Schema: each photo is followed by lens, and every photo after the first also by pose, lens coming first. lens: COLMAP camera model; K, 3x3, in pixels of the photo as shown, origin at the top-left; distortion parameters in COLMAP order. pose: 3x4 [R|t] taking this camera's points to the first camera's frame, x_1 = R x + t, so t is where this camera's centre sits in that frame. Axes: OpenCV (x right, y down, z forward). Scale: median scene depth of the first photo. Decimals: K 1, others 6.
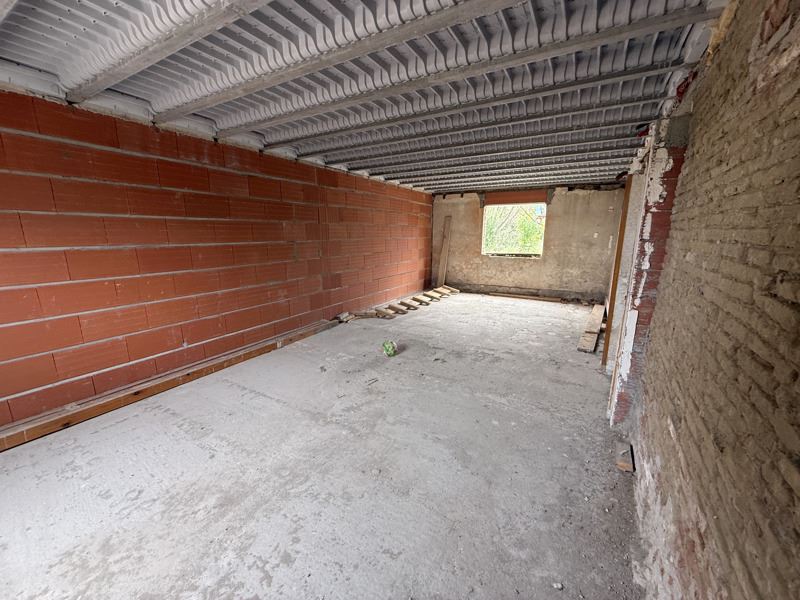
lens RADIAL K [[319.6, 0, 400.0], [0, 319.6, 300.0], [0, 0, 1]] dist [0.000944, 0.000168]
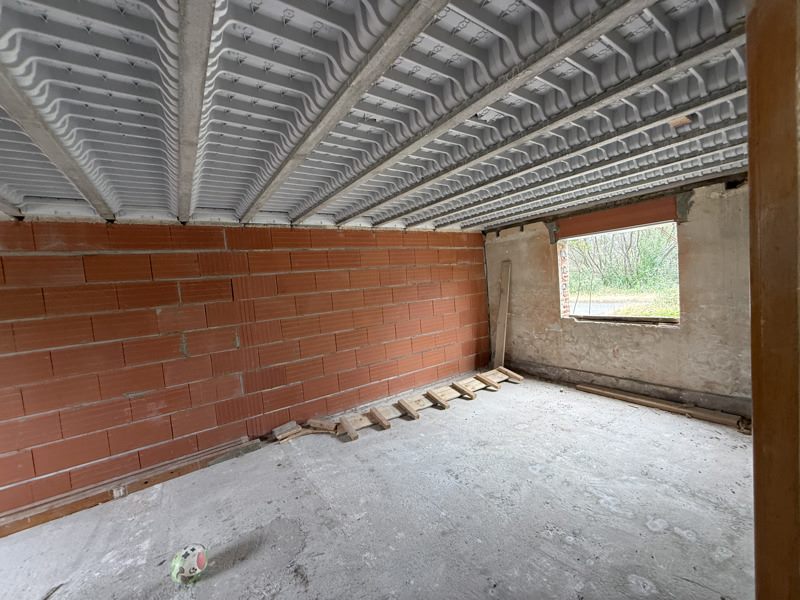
lens RADIAL K [[319.6, 0, 400.0], [0, 319.6, 300.0], [0, 0, 1]] dist [0.000944, 0.000168]
pose [[0.898973, -0.046866, -0.435489, 0.277558], [-0.009571, 0.991920, -0.126504, -0.108707], [0.437899, 0.117892, 0.891261, 0.365276]]
